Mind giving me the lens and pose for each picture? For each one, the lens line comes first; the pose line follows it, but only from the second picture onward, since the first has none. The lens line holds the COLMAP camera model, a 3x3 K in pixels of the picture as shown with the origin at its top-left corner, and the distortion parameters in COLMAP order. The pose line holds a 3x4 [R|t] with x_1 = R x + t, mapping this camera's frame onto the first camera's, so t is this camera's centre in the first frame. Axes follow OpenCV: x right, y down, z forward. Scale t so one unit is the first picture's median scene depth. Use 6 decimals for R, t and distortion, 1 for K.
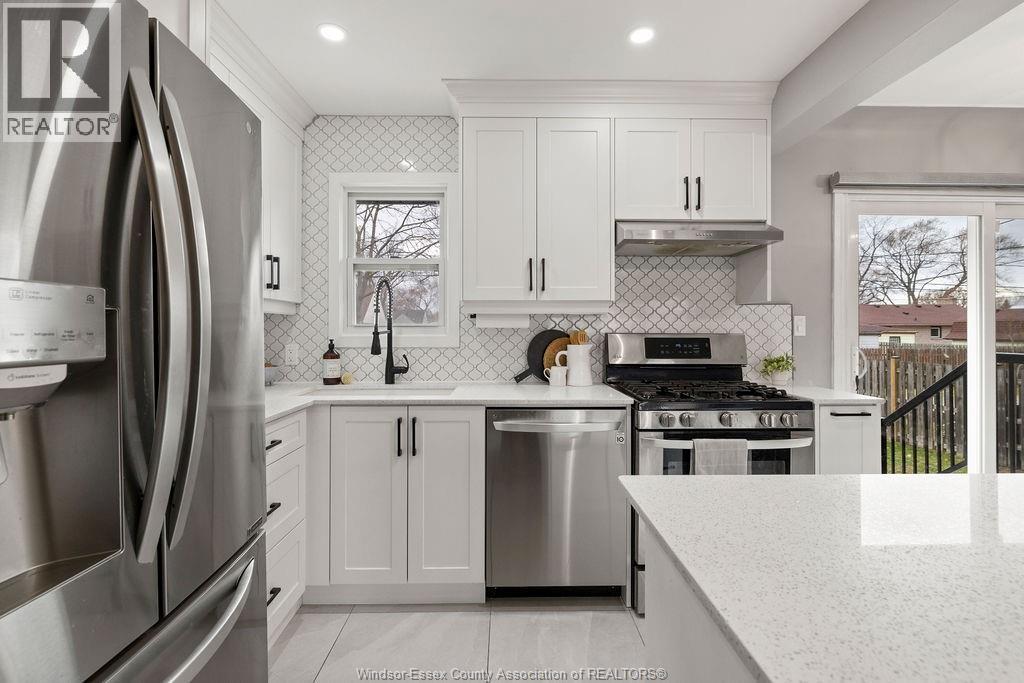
lens RADIAL K [[458.9, 0, 507.0], [0, 458.9, 328.4], [0, 0, 1]] dist [-0.002255, -0.000494]
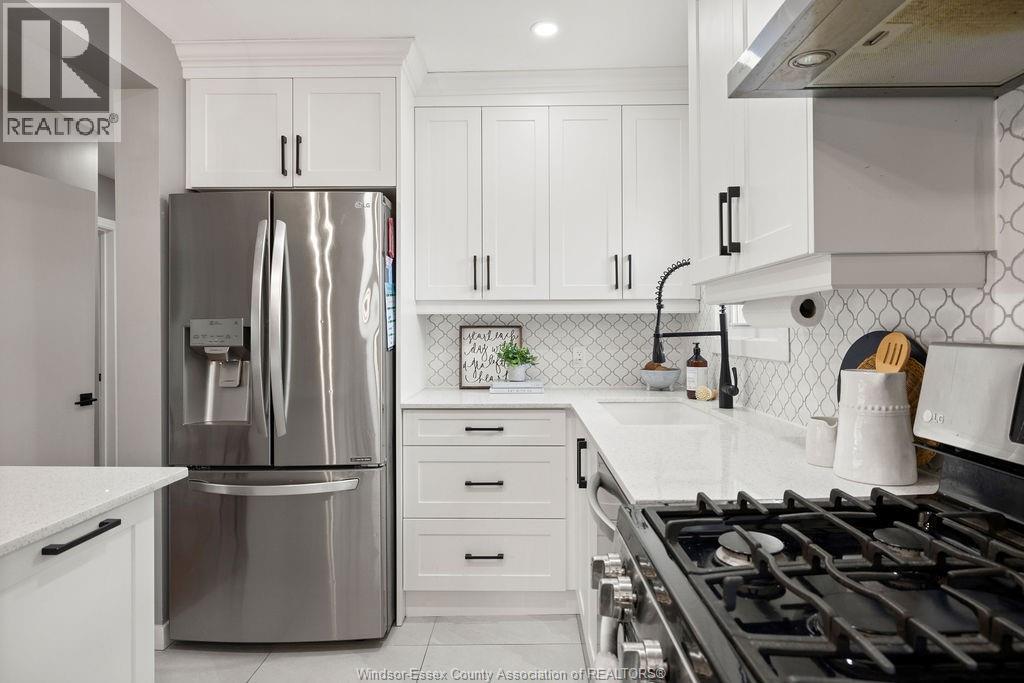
lens RADIAL K [[579.3, 0, 516.2], [0, 579.3, 326.6], [0, 0, 1]] dist [-0.001486, 0.000983]
pose [[-0.017729, -0.005008, -0.999830, 0.638695], [0.010157, 0.999935, -0.005189, -0.001559], [0.999791, -0.010247, -0.017677, 0.709836]]
